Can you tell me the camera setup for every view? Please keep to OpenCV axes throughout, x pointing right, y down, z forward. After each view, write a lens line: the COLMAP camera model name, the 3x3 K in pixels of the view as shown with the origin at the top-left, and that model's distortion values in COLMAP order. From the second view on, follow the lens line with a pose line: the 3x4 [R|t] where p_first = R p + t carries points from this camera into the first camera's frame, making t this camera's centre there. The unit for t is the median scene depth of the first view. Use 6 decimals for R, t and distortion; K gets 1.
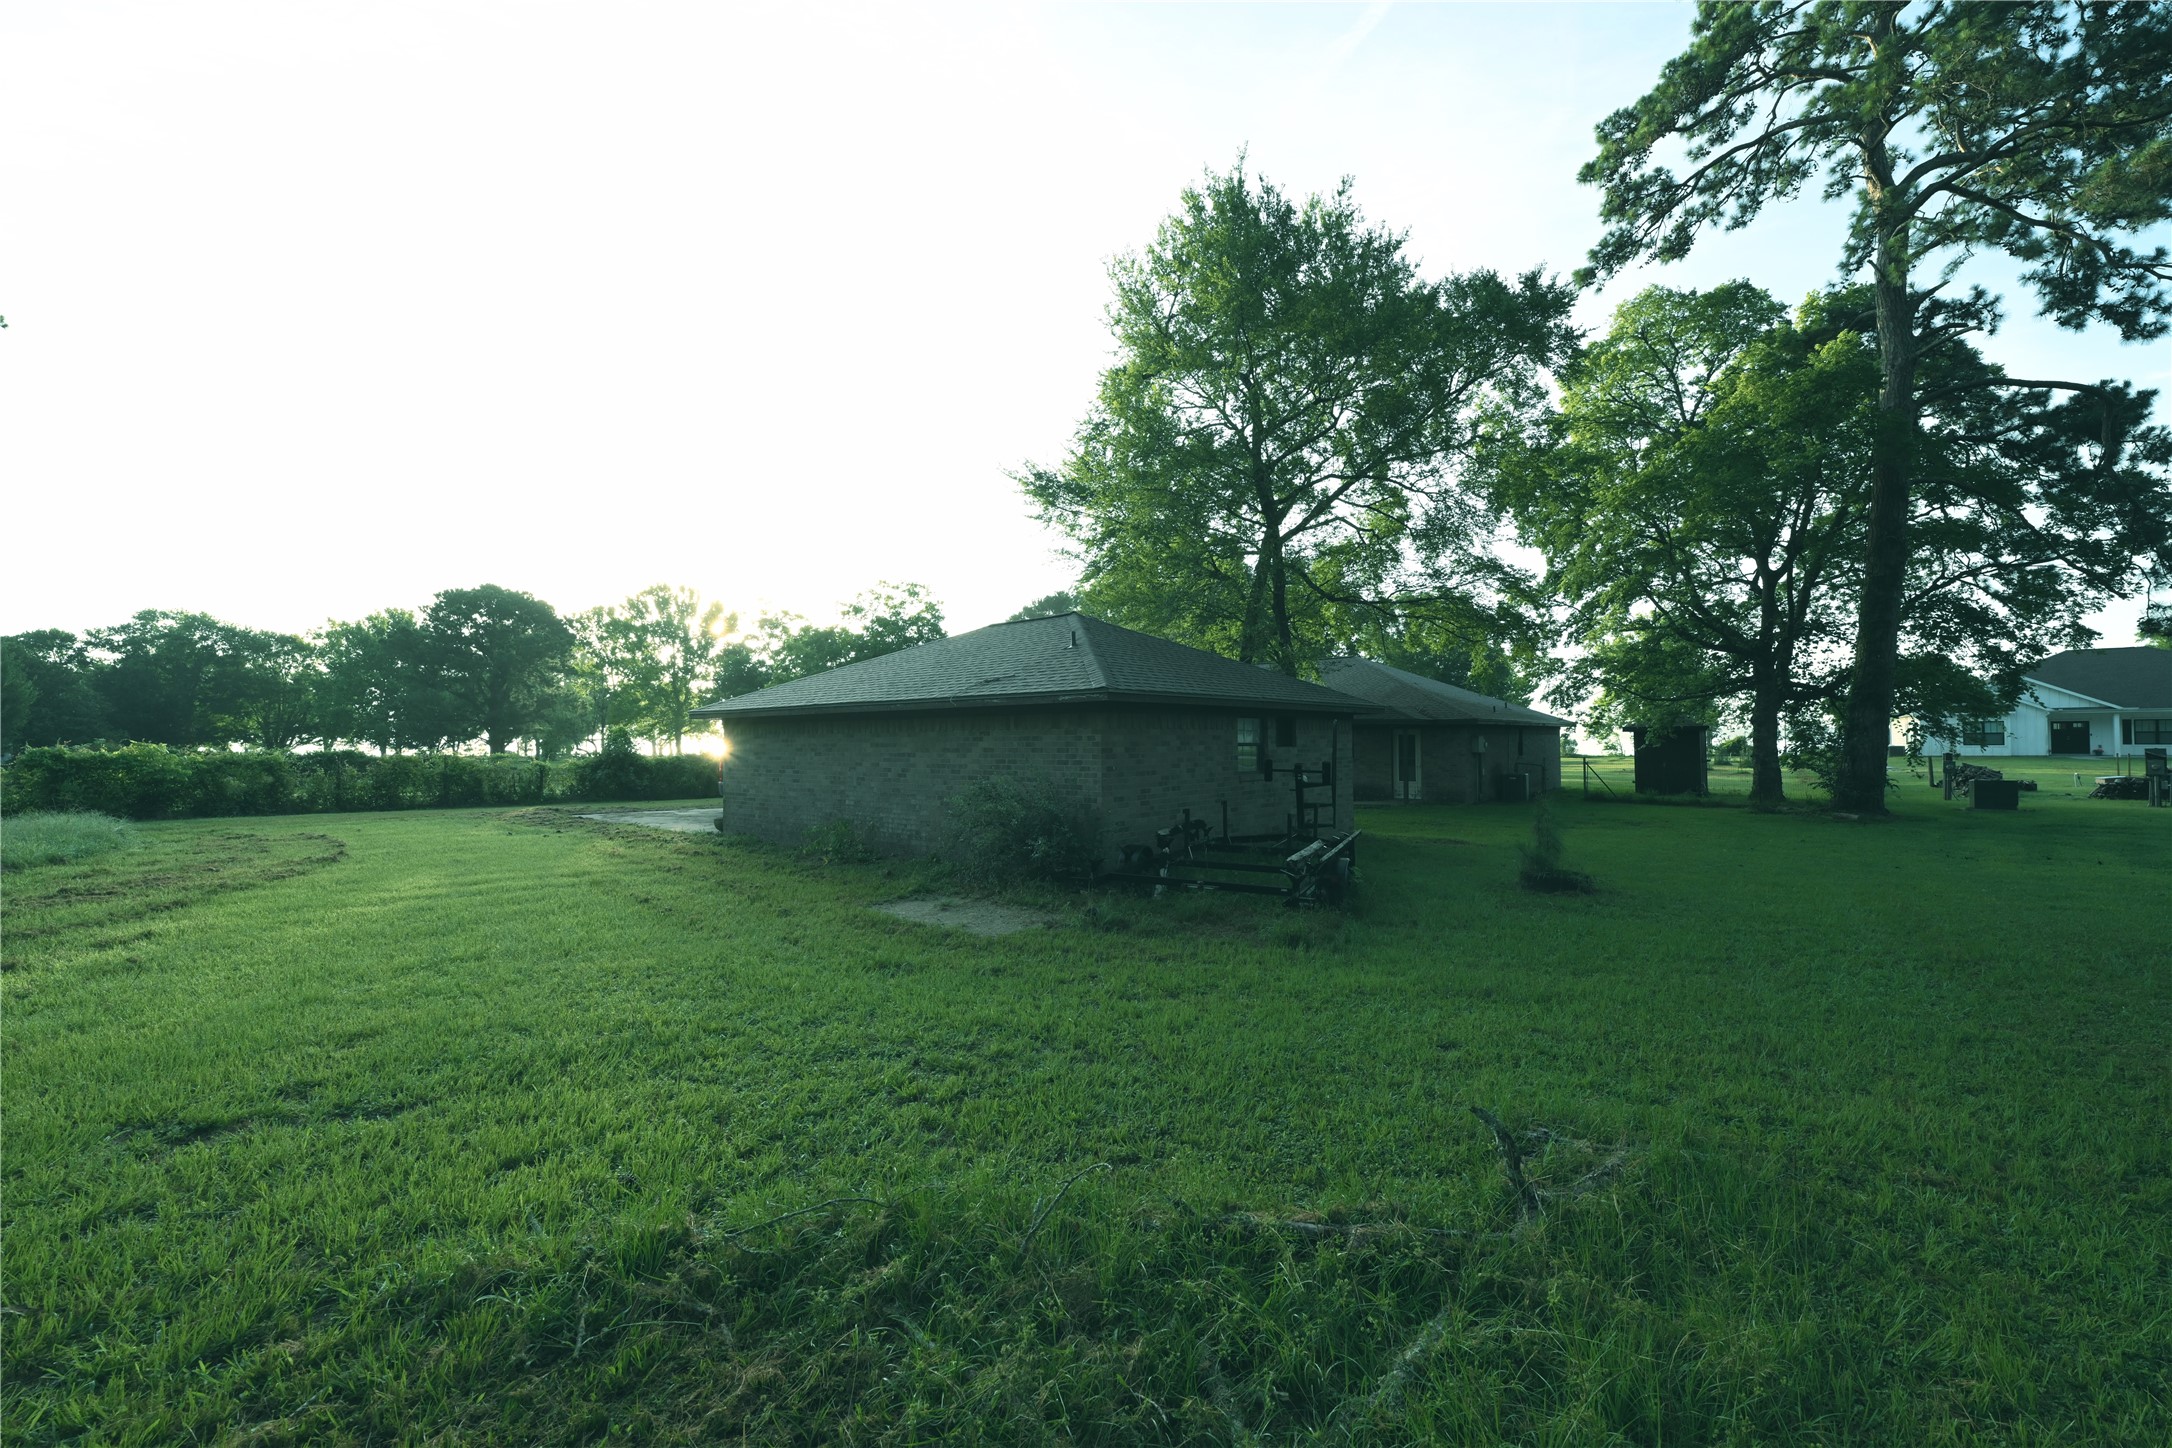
lens RADIAL K [[872.4, 0, 1086.7], [0, 872.4, 733.6], [0, 0, 1]] dist [-0.000274, -0.000004]
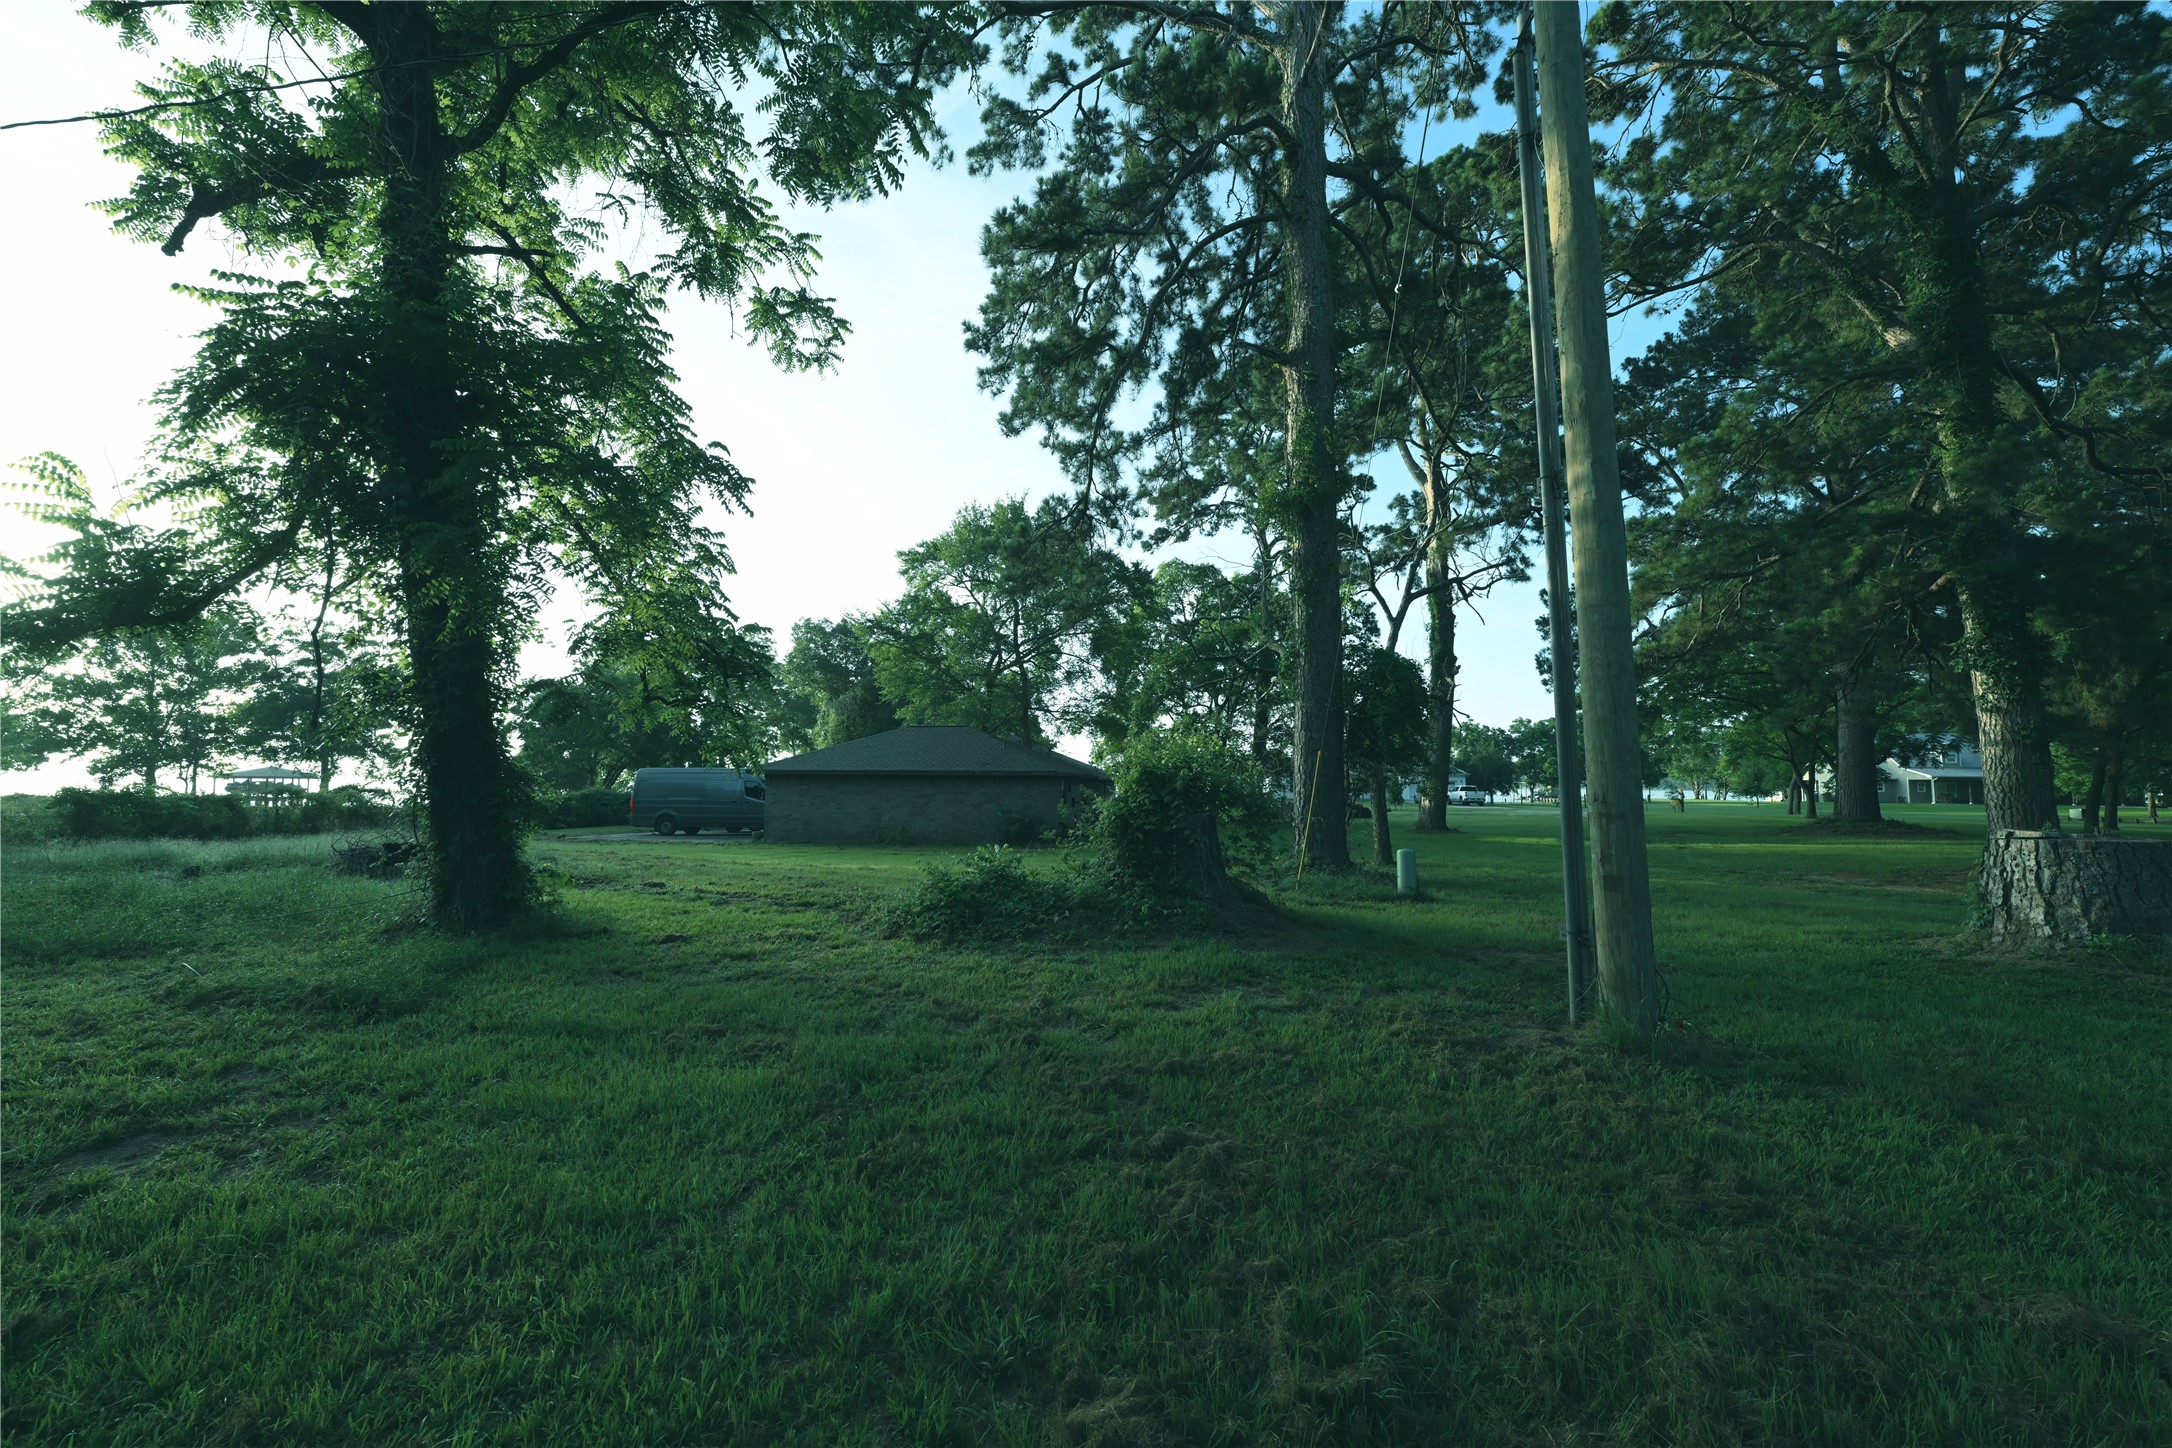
lens RADIAL K [[872.4, 0, 1085.3], [0, 872.4, 723.3], [0, 0, 1]] dist [-0.000274, -0.000004]
pose [[0.850088, 0.047444, 0.524500, -0.566791], [-0.021637, 0.998239, -0.055228, -0.024150], [-0.526196, 0.035600, 0.849618, -0.582891]]
